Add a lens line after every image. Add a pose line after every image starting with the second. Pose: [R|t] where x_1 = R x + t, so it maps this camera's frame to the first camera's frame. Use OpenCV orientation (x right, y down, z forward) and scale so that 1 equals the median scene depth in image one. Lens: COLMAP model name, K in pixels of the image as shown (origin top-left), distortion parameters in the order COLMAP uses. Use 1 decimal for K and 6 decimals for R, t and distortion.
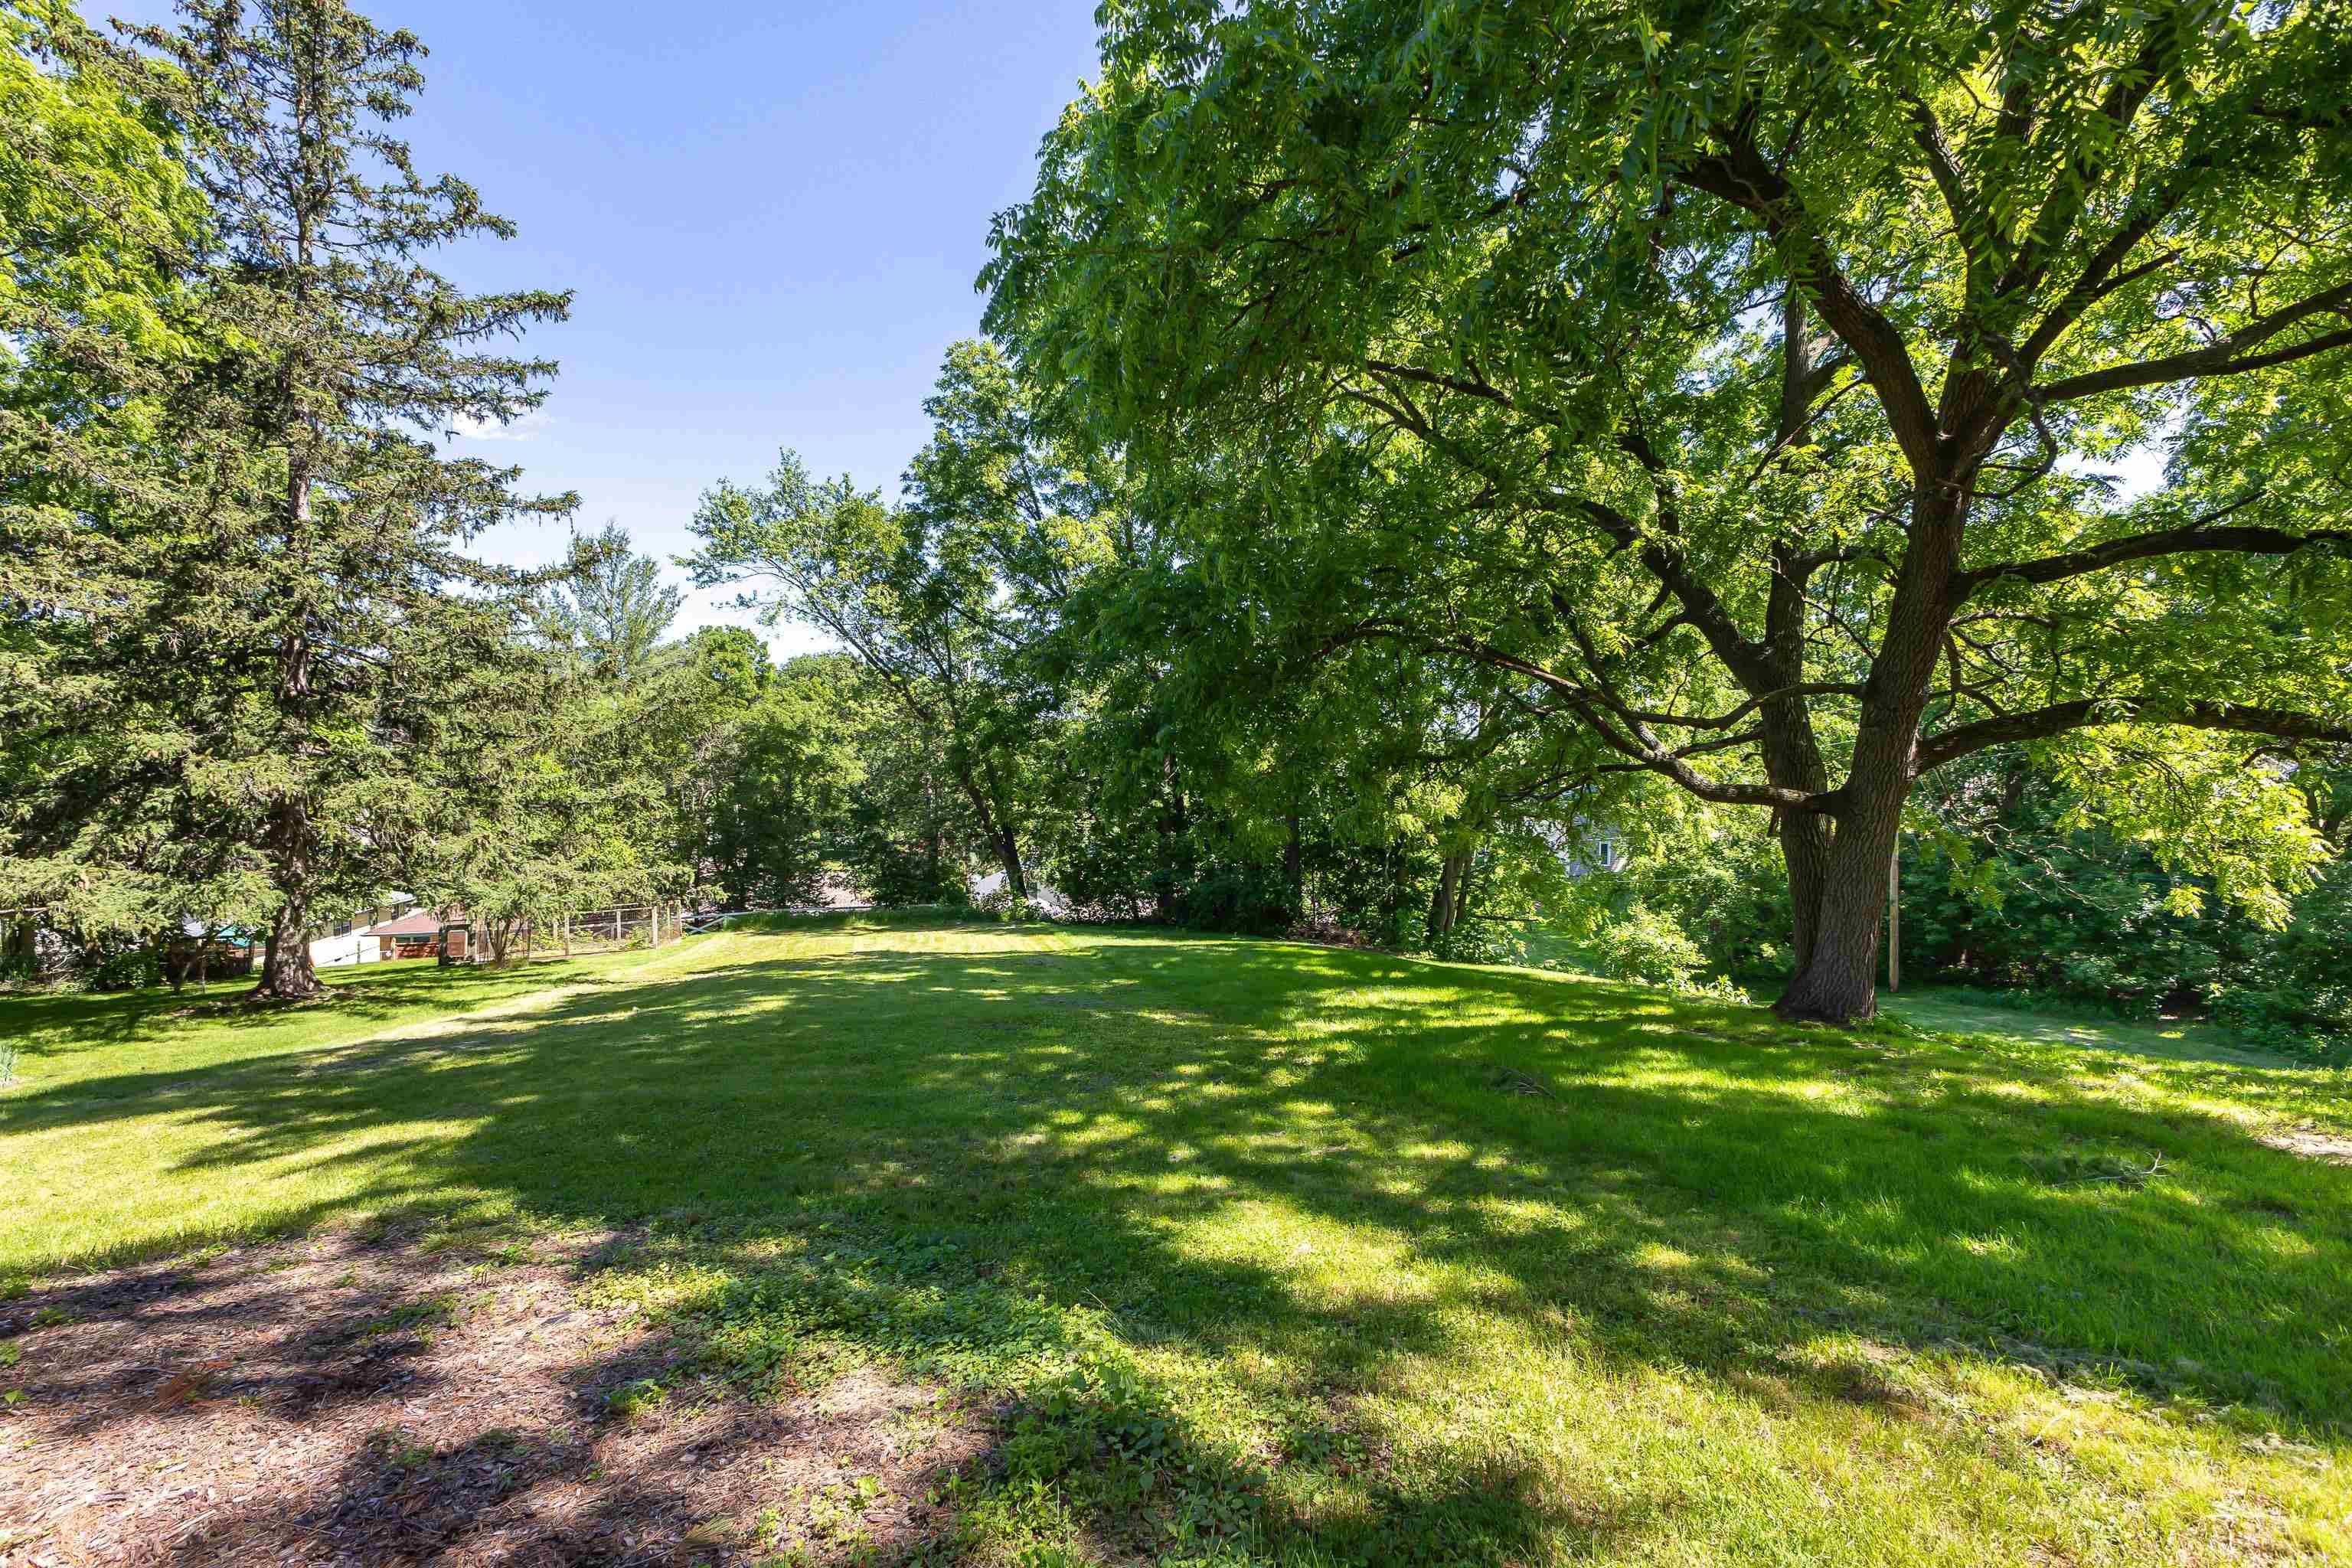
lens RADIAL K [[1043.6, 0, 1165.9], [0, 1043.6, 791.9], [0, 0, 1]] dist [0.003181, 0.000567]
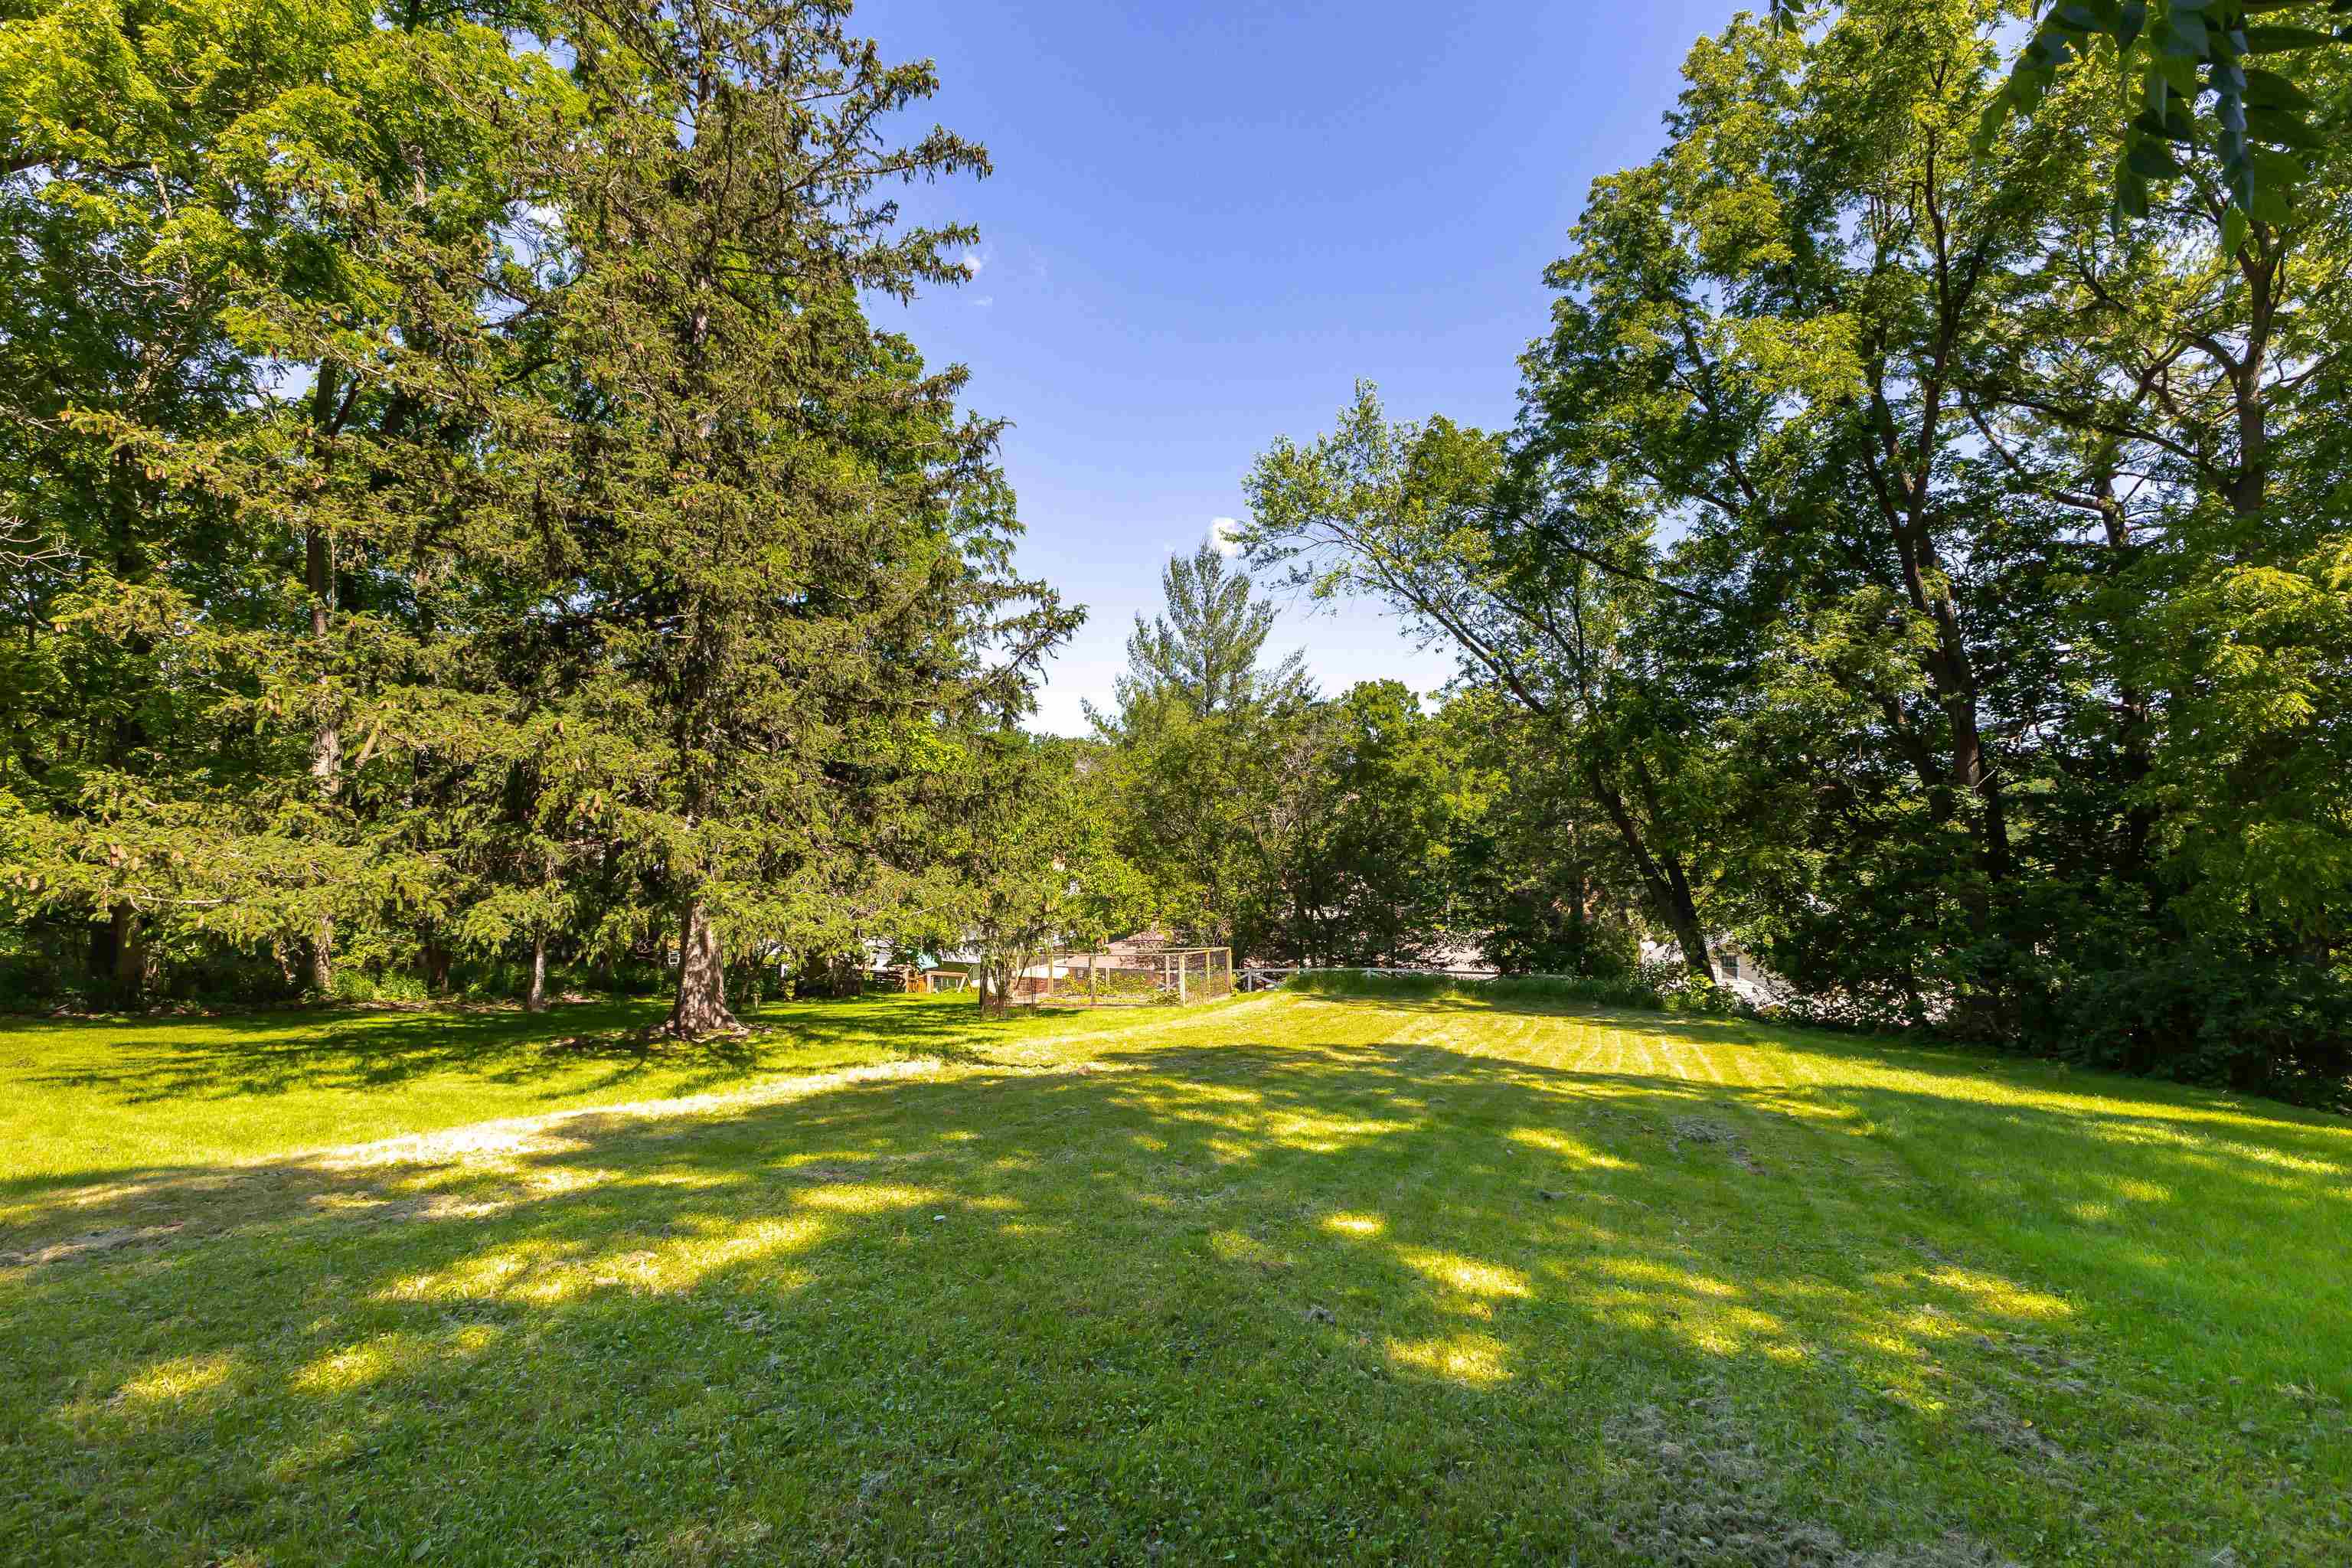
lens RADIAL K [[1043.6, 0, 1165.9], [0, 1043.6, 791.9], [0, 0, 1]] dist [0.003181, 0.000567]
pose [[0.808380, -0.036170, -0.587549, -0.022428], [-0.000701, 0.998051, -0.062406, 0.028768], [0.588661, 0.050860, 0.806779, 0.278793]]
